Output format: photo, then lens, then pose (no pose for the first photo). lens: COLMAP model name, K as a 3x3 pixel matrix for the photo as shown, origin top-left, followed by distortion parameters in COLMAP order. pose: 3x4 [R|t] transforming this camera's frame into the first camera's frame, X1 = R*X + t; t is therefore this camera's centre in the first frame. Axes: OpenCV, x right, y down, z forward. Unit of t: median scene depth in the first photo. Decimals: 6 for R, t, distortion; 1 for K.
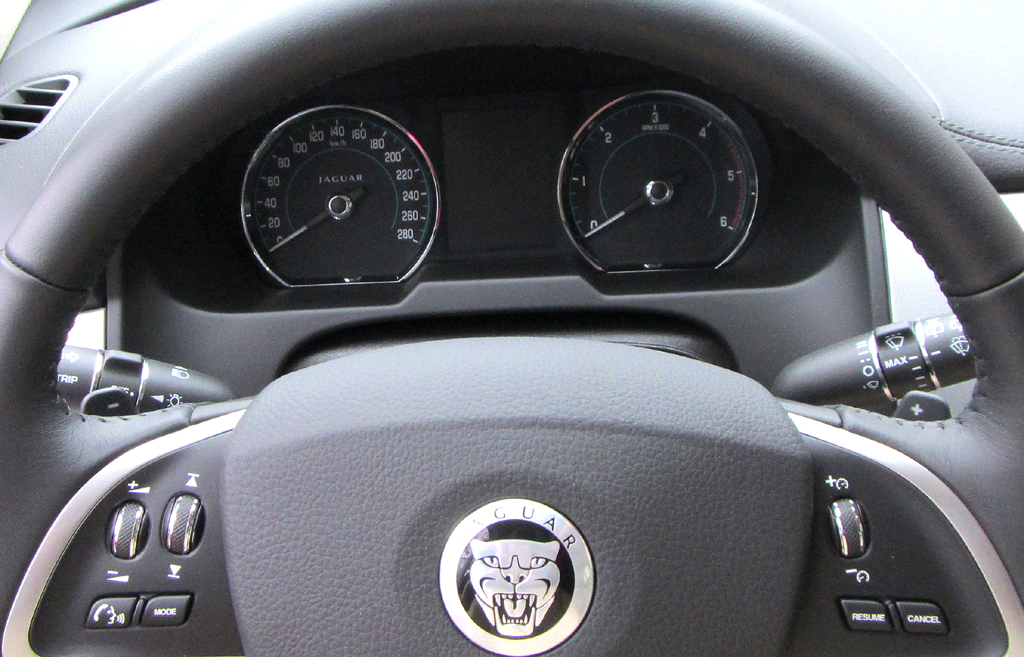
lens RADIAL K [[1113.9, 0, 511.5], [0, 1113.9, 325.0], [0, 0, 1]] dist [0.019190, 0.000000]
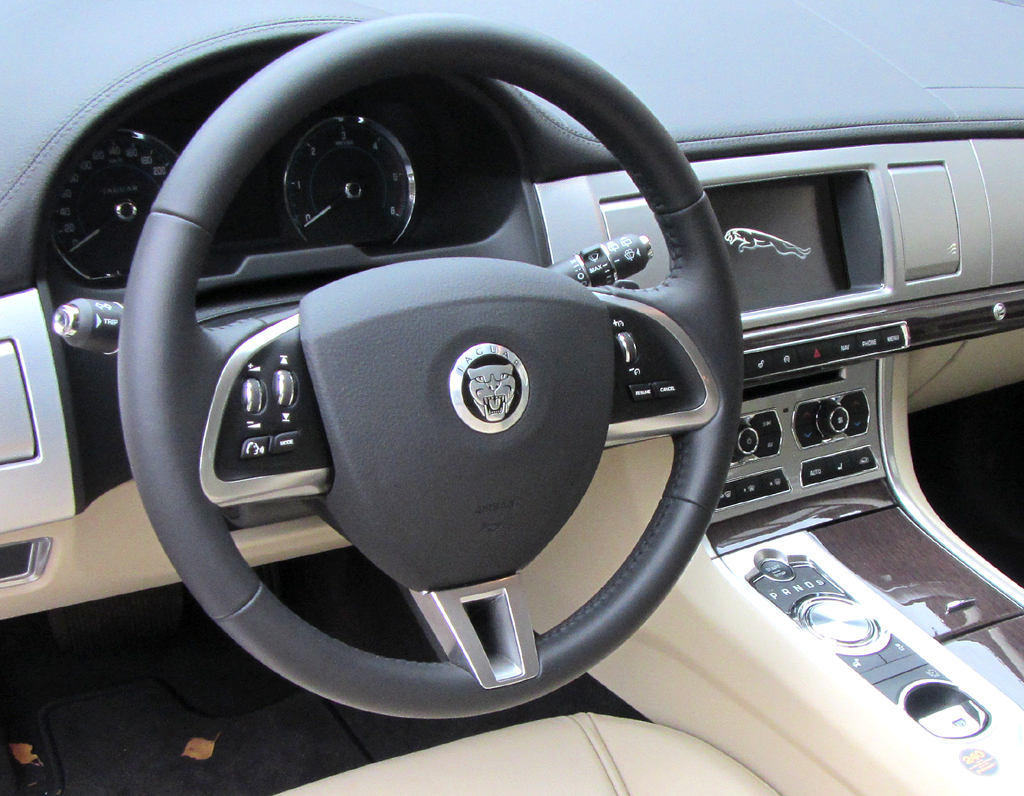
lens RADIAL K [[844.0, 0, 512.1], [0, 844.0, 400.2], [0, 0, 1]] dist [0.010426, -0.004630]
pose [[0.905566, -0.150587, 0.396578, -0.439947], [0.107116, 0.985749, 0.129711, 0.071134], [-0.410459, -0.074982, 0.908791, -0.184338]]
